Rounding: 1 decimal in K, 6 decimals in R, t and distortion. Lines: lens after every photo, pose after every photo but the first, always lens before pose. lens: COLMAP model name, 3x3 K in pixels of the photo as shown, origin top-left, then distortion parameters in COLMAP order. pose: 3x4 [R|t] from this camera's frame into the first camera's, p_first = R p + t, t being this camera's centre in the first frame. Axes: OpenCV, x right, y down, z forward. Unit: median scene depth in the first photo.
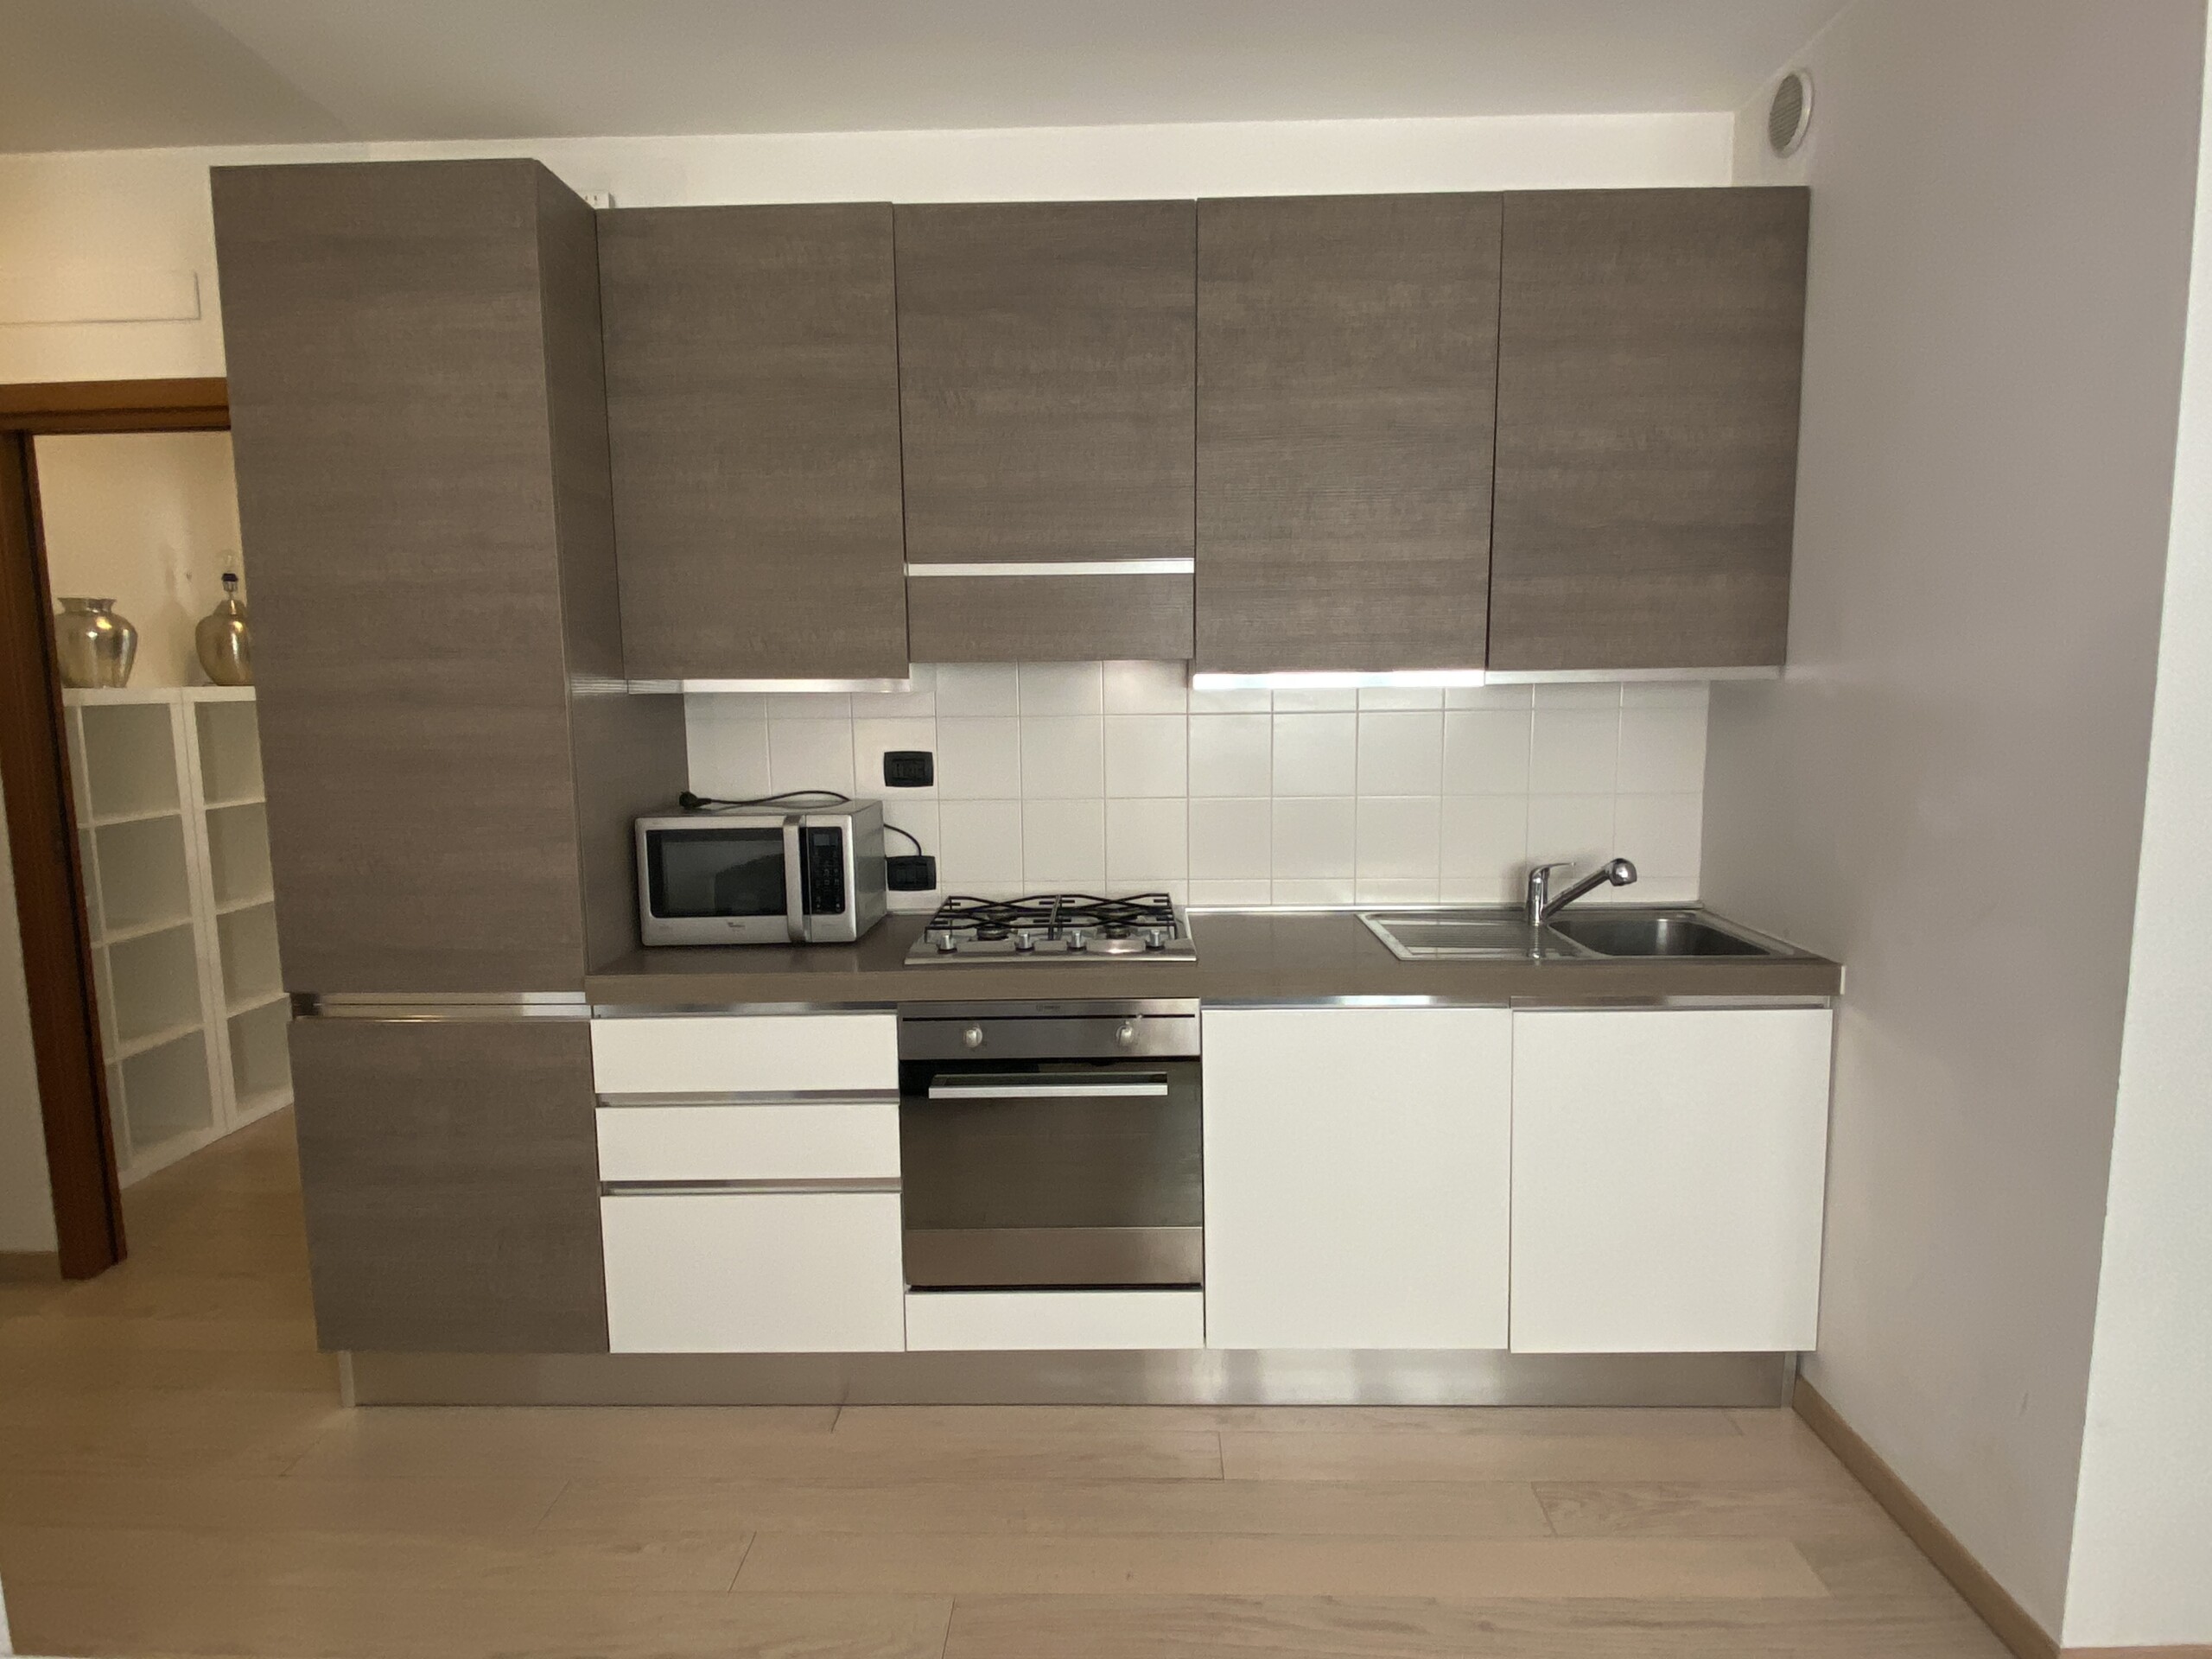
lens RADIAL K [[1210.8, 0, 1100.0], [0, 1210.8, 830.8], [0, 0, 1]] dist [0.034888, -0.032771]
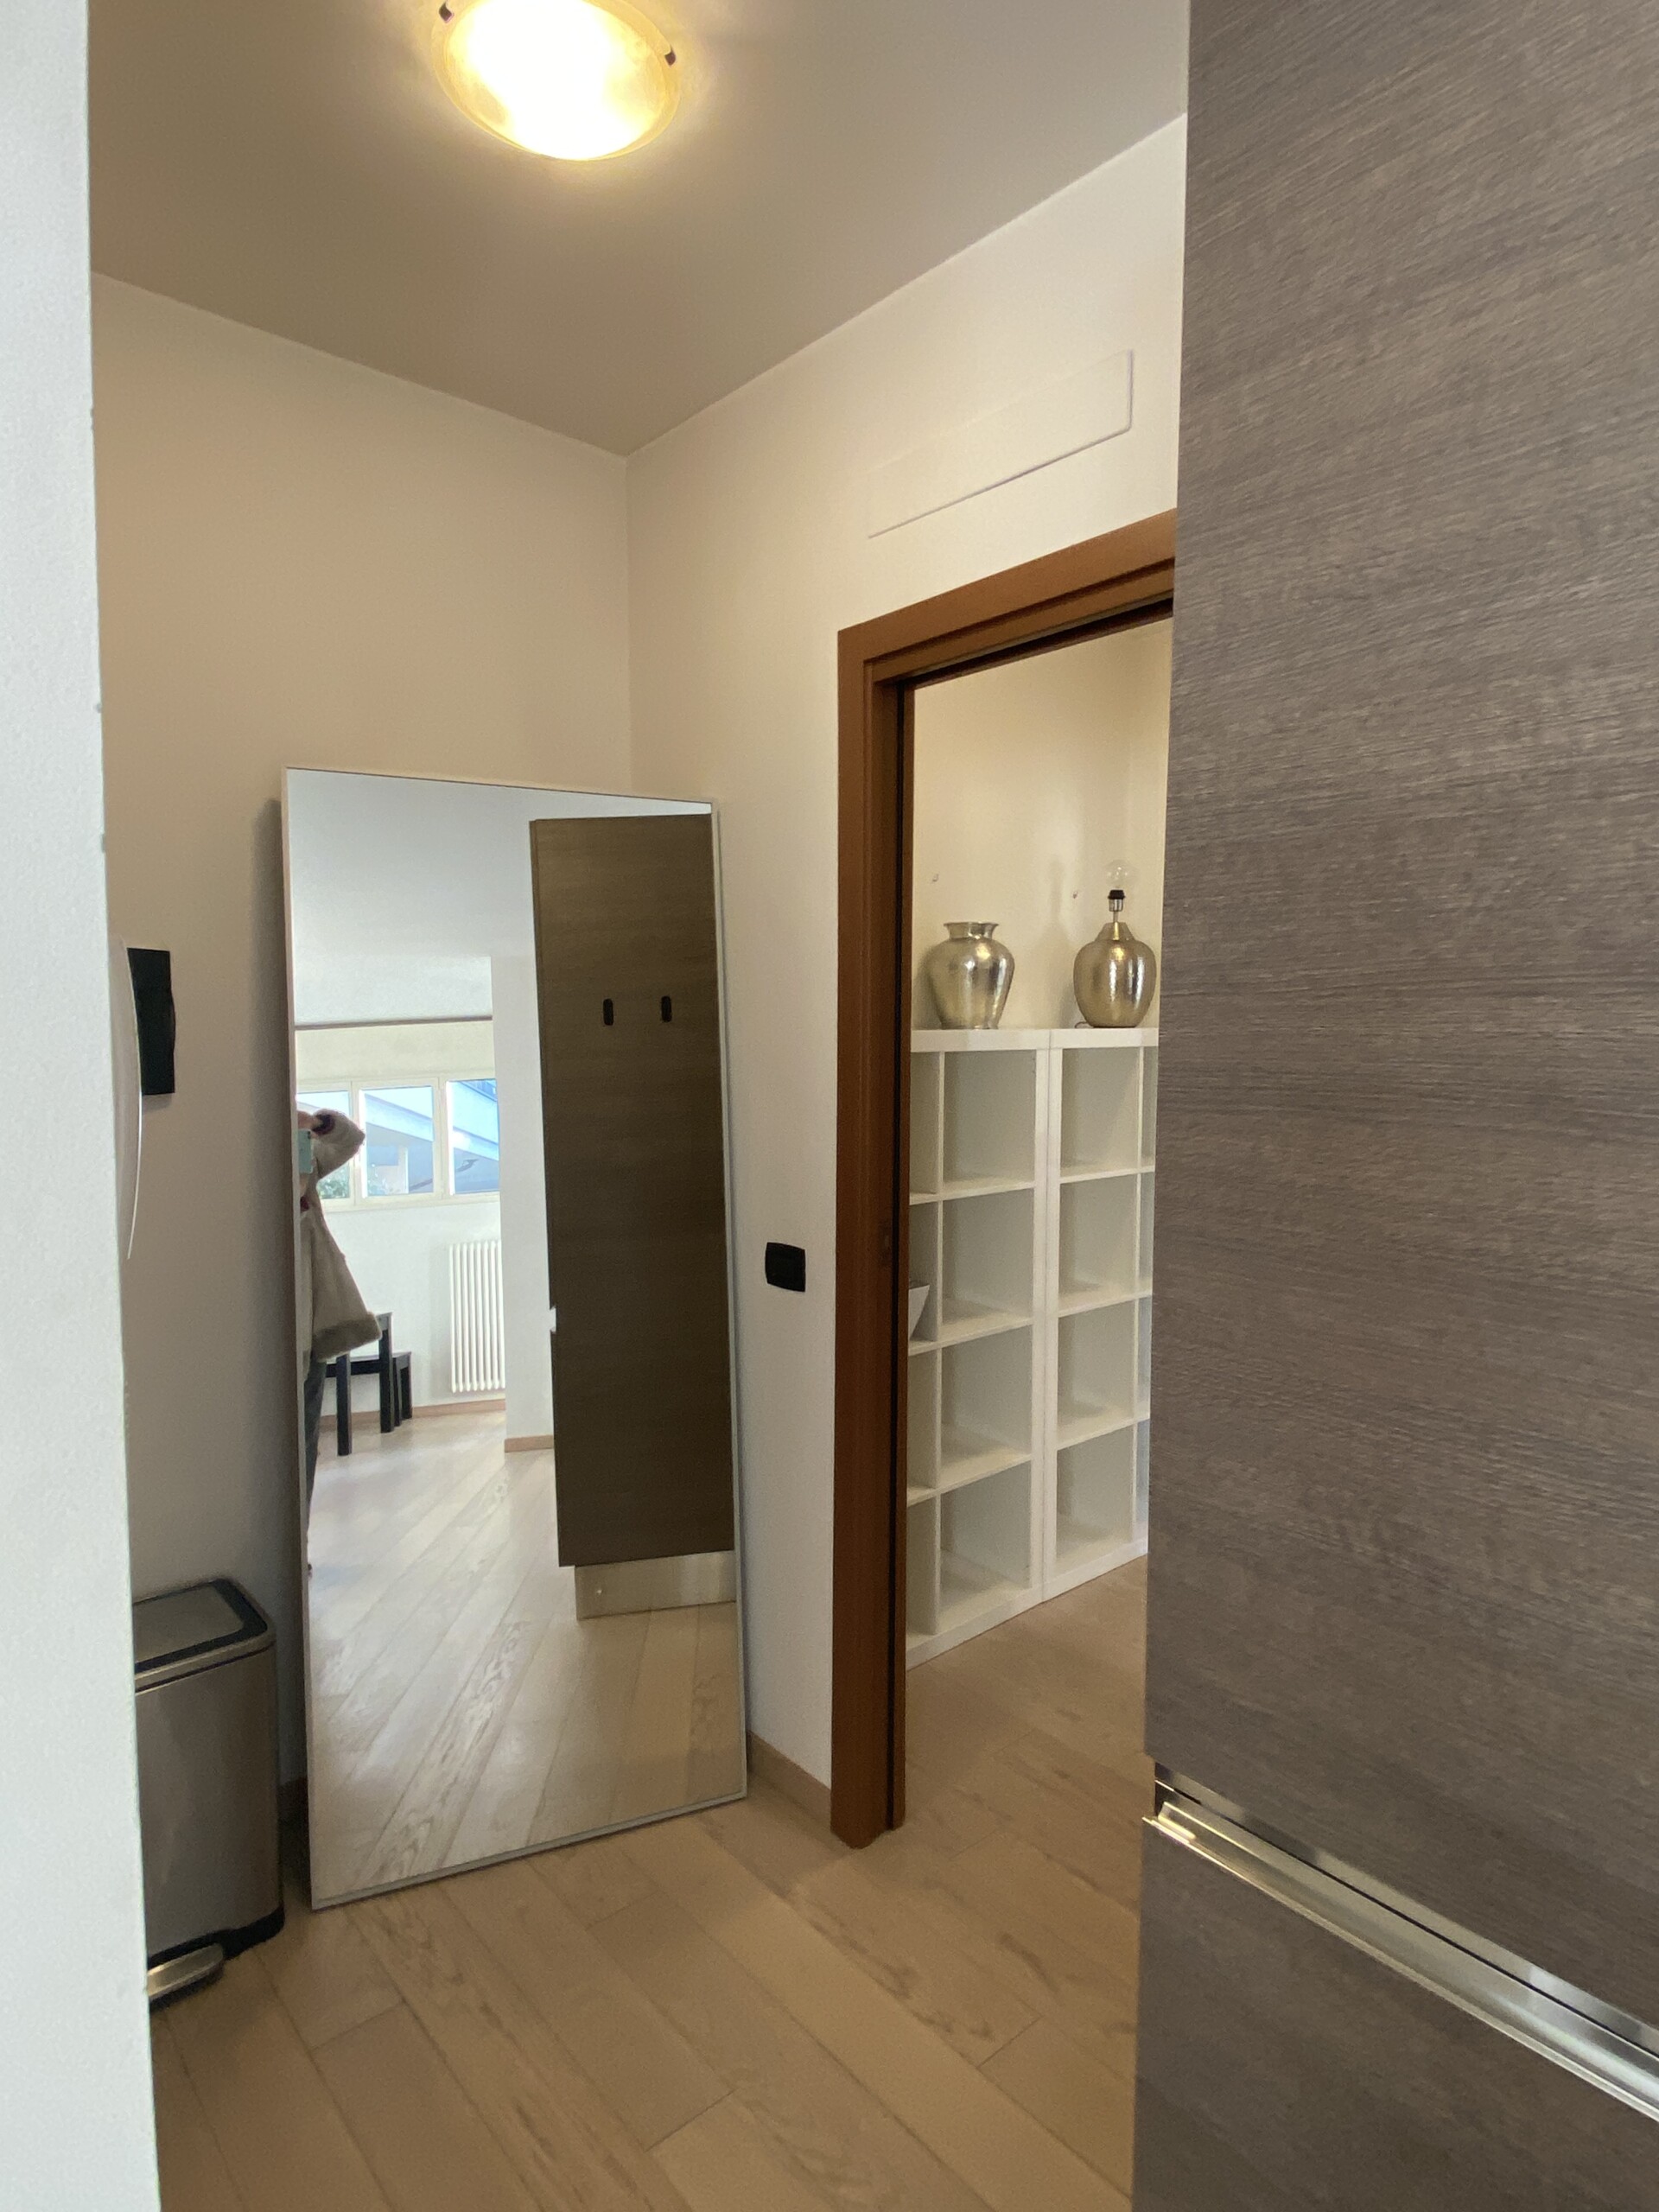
lens RADIAL K [[1210.8, 0, 845.8], [0, 1210.8, 1099.9], [0, 0, 1]] dist [0.034888, -0.032771]
pose [[0.682499, 0.065974, -0.727902, -0.393891], [-0.104999, 0.994438, -0.008318, -0.075950], [0.723305, 0.082106, 0.685630, 0.541728]]
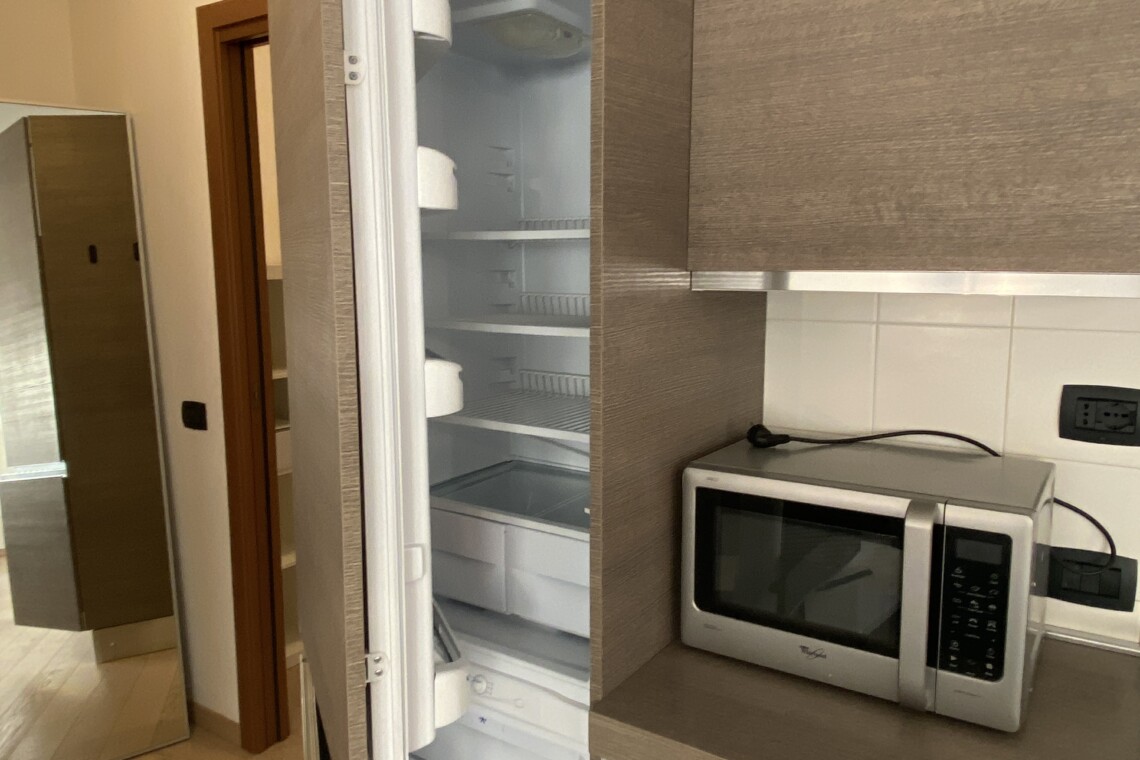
lens RADIAL K [[850.6, 0, 566.9], [0, 850.6, 385.2], [0, 0, 1]] dist [0.005593, -0.013653]
pose [[0.841051, 0.087850, -0.533775, -0.172888], [-0.072426, 0.996128, 0.049826, -0.073349], [0.536085, -0.003247, 0.844158, 0.525802]]
